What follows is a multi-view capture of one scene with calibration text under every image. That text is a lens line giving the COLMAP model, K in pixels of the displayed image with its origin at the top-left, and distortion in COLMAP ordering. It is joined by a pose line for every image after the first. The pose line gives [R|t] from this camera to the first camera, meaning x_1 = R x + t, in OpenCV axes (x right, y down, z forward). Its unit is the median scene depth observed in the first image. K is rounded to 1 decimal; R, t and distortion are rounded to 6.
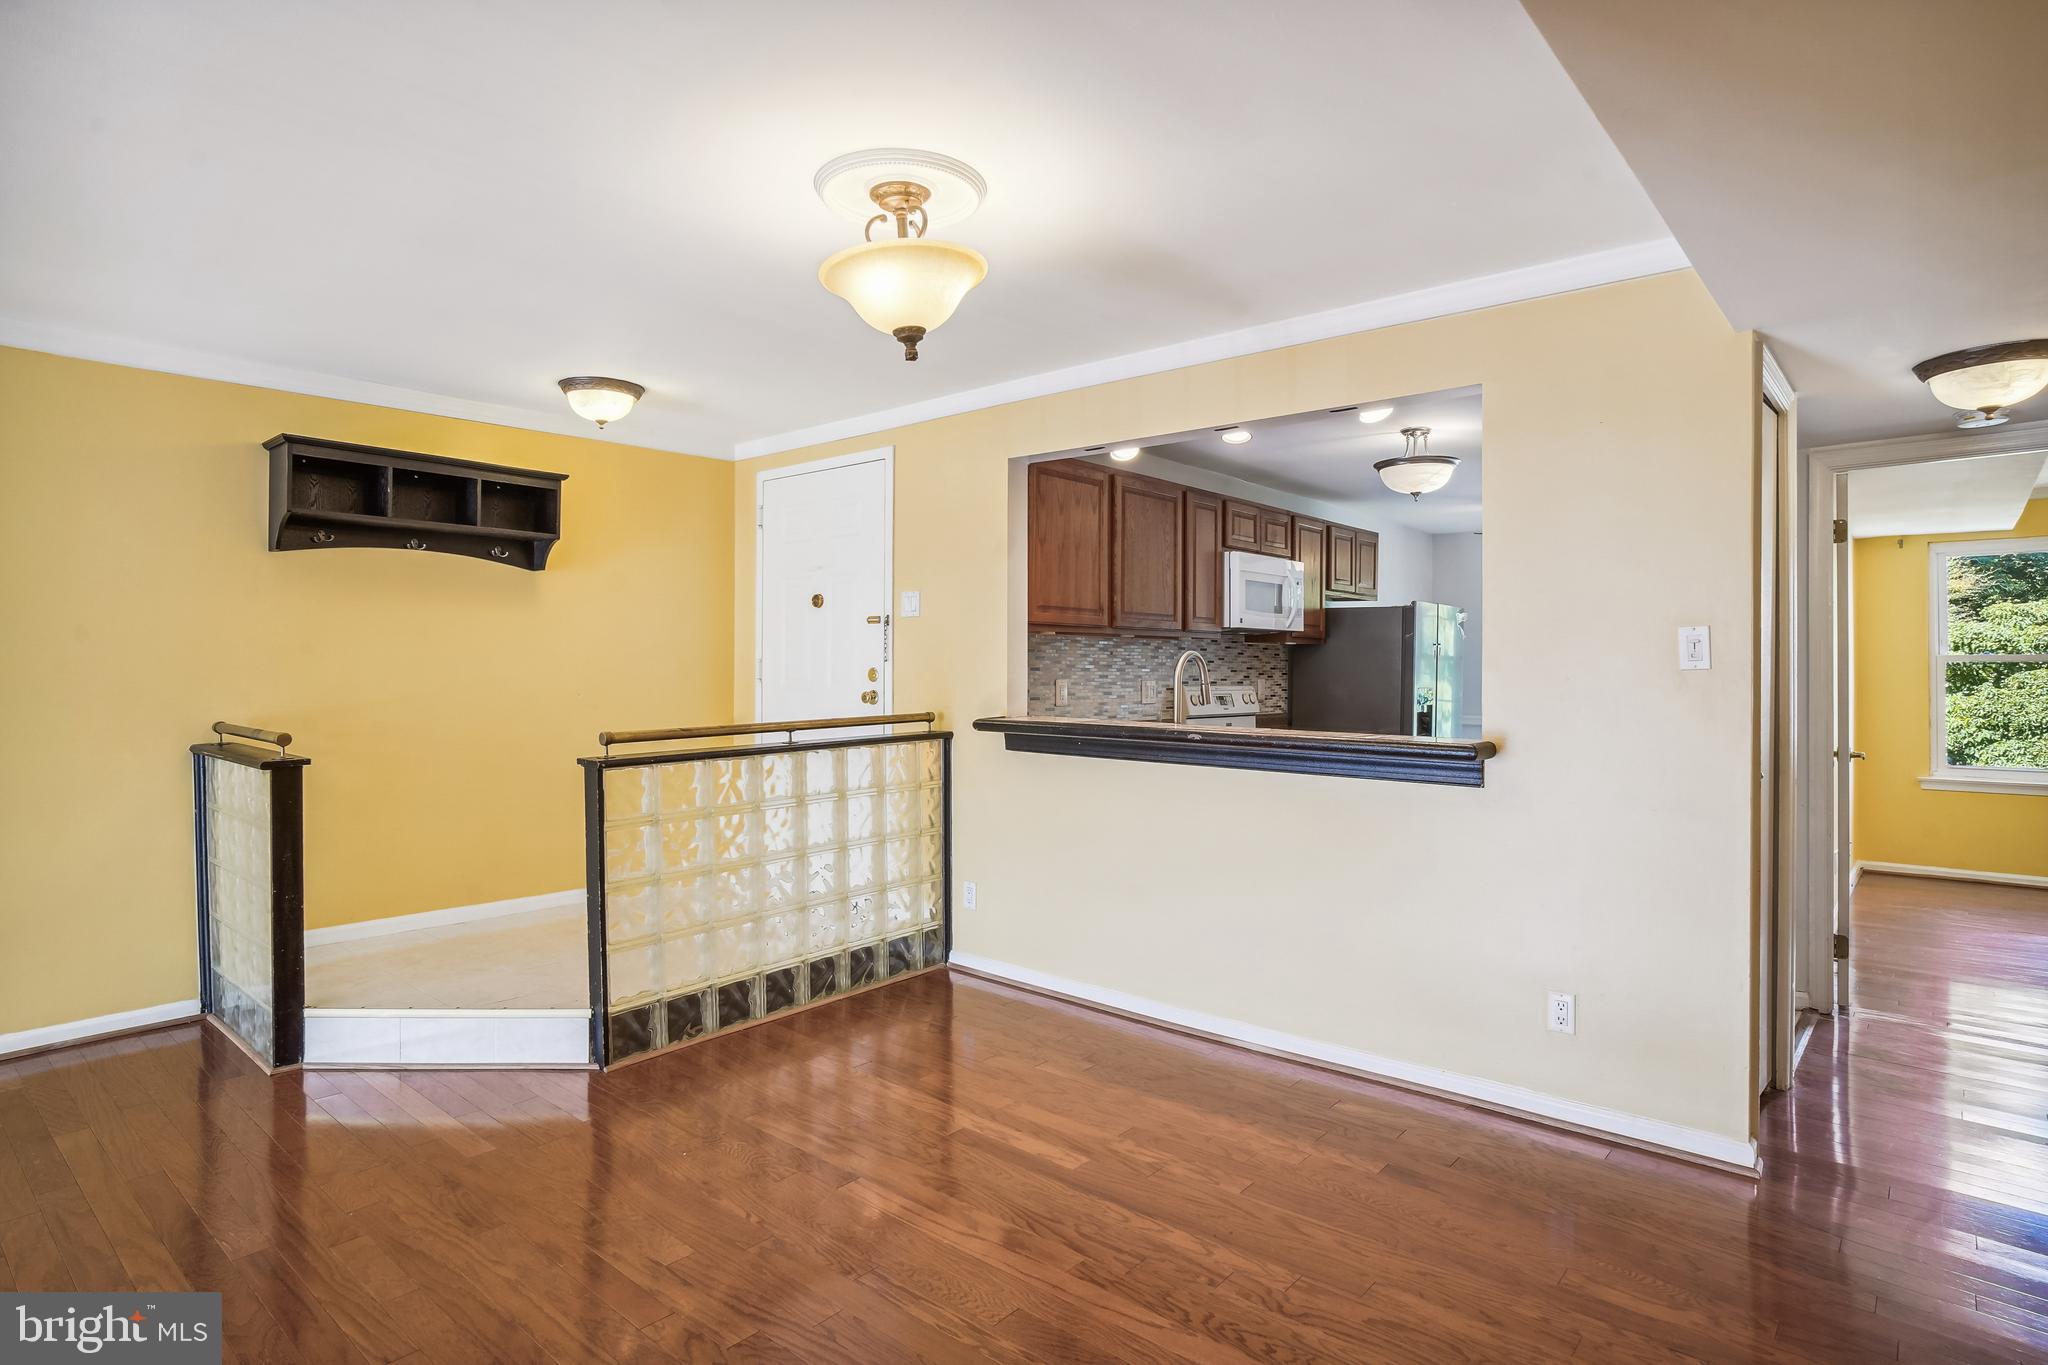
lens RADIAL K [[1056.4, 0, 1020.0], [0, 1056.4, 677.9], [0, 0, 1]] dist [0.004379, 0.000722]
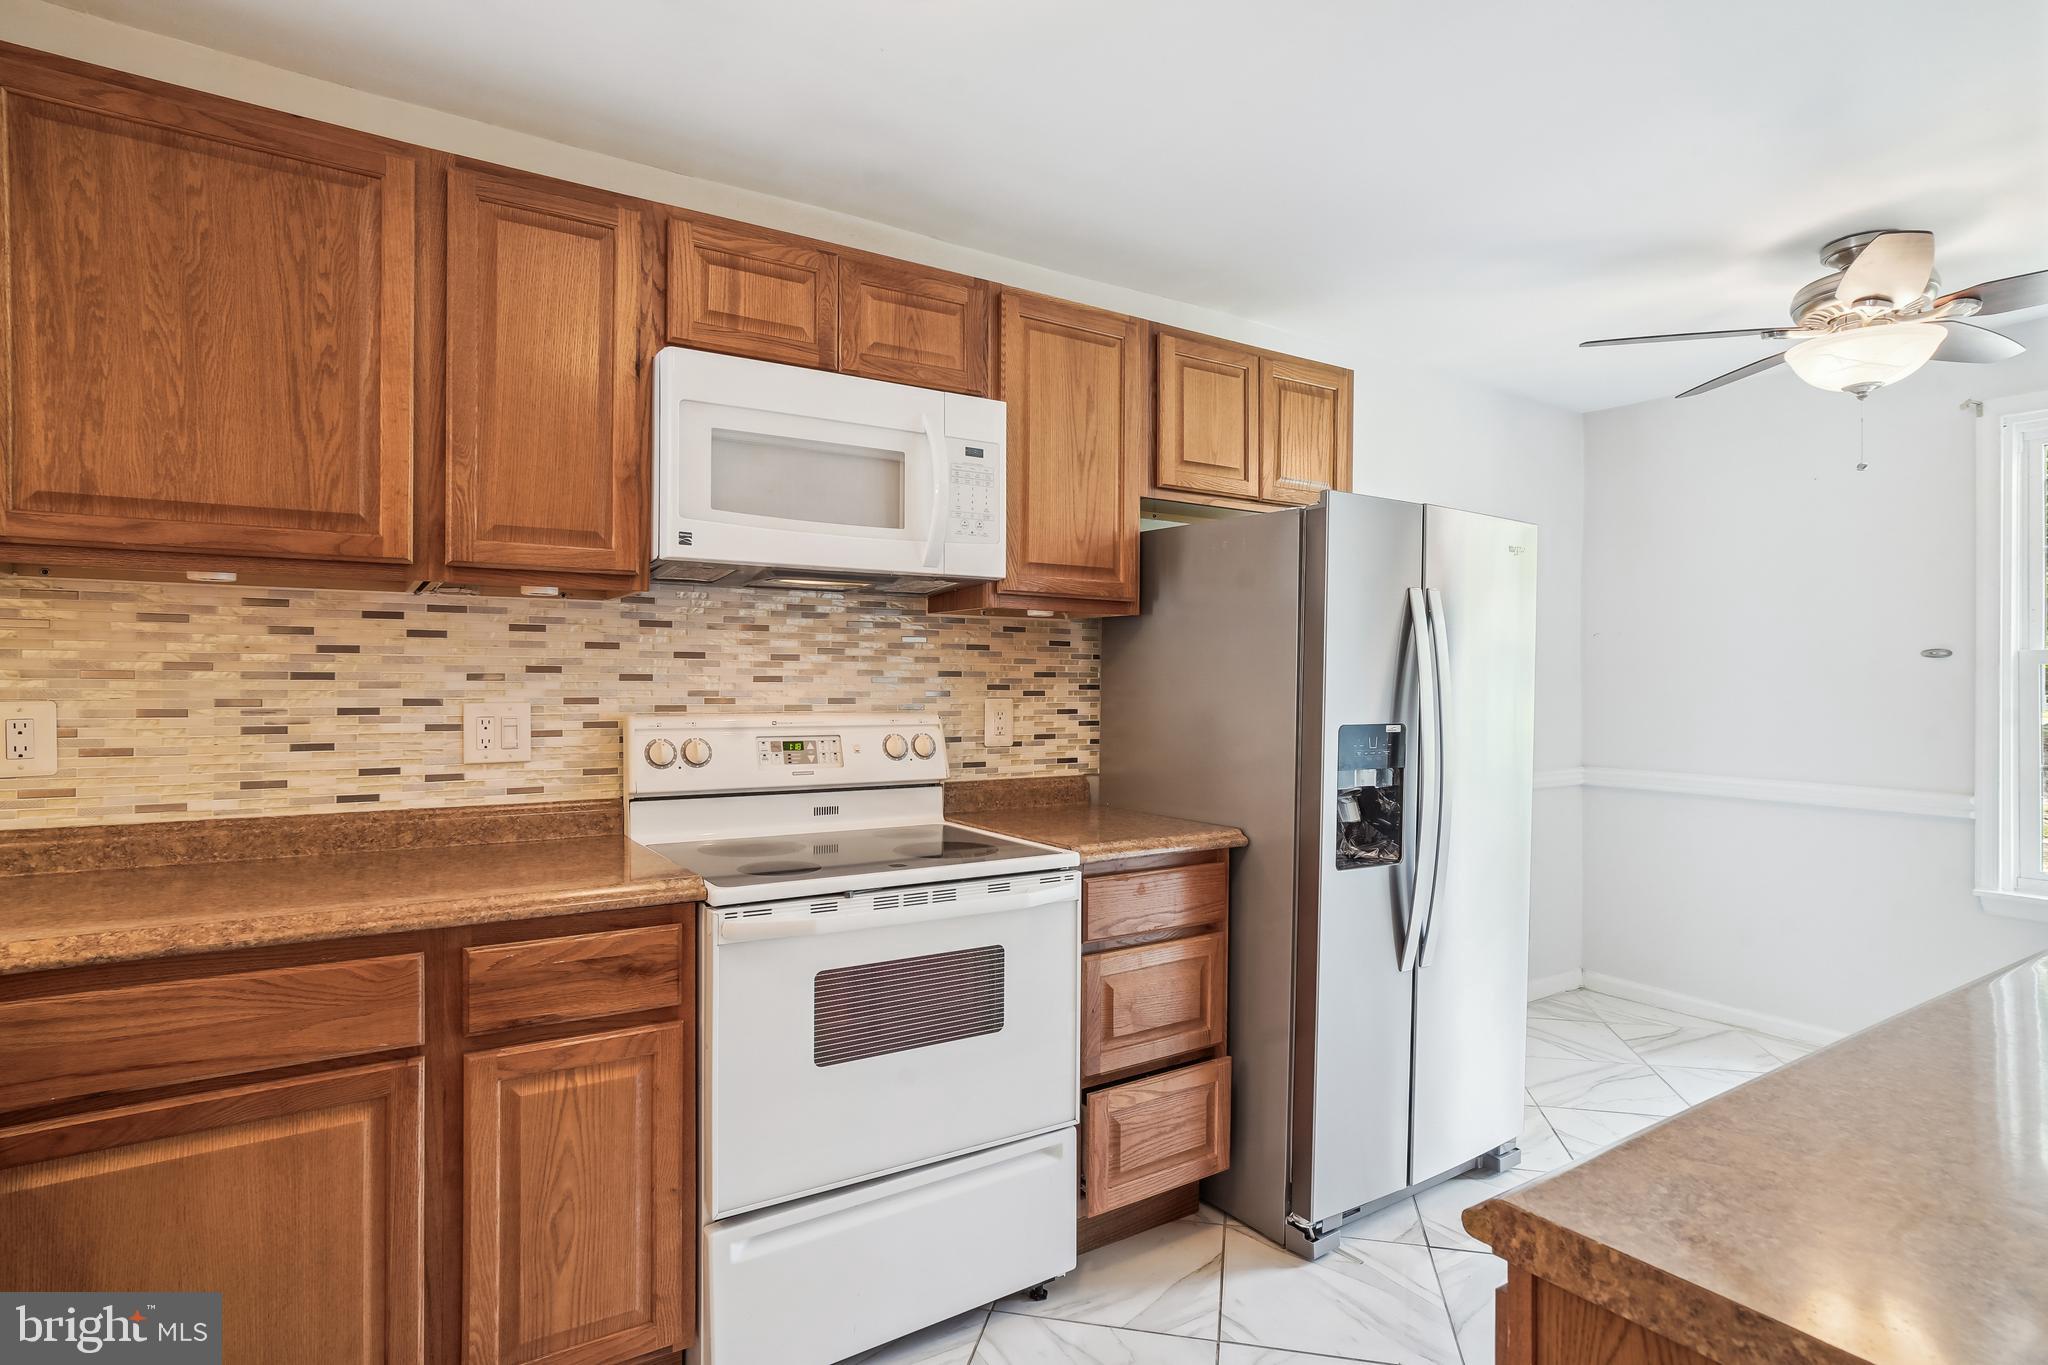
lens RADIAL K [[1081.7, 0, 991.1], [0, 1081.7, 690.1], [0, 0, 1]] dist [-0.021214, 0.001741]
pose [[0.961321, 0.004359, -0.275397, 0.365503], [-0.003338, 0.999986, 0.004175, -0.004688], [0.275411, -0.003095, 0.961321, 0.599502]]
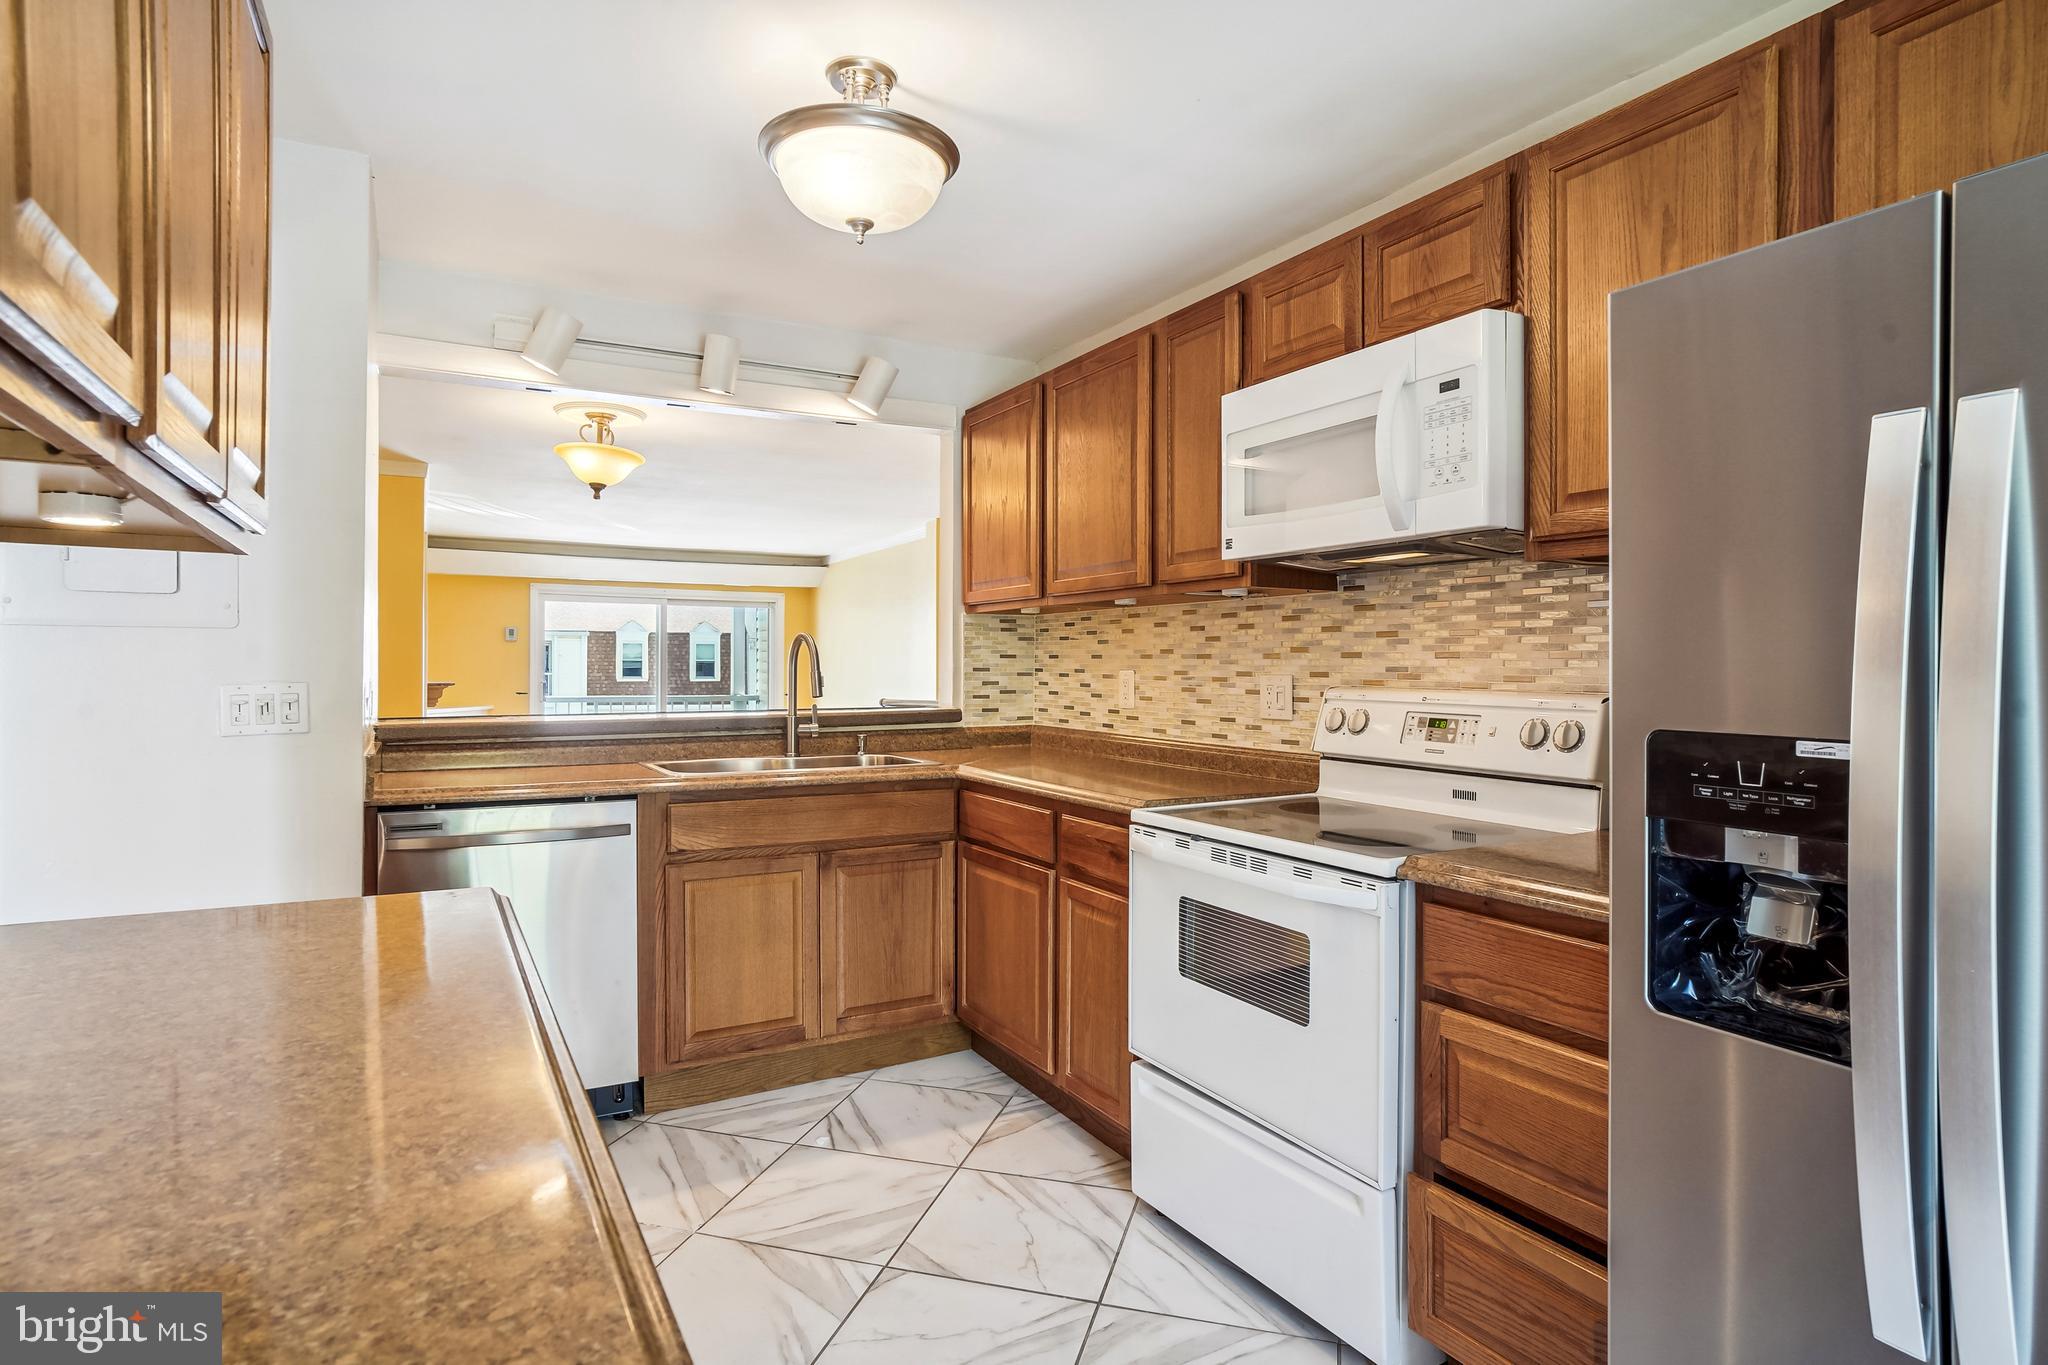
lens RADIAL K [[1081.7, 0, 1040.5], [0, 1081.7, 676.8], [0, 0, 1]] dist [-0.021214, 0.001741]
pose [[-0.322568, 0.009176, -0.946502, 0.602356], [-0.004919, 0.999923, 0.011370, -0.002678], [0.946533, 0.008324, -0.322498, 0.955953]]
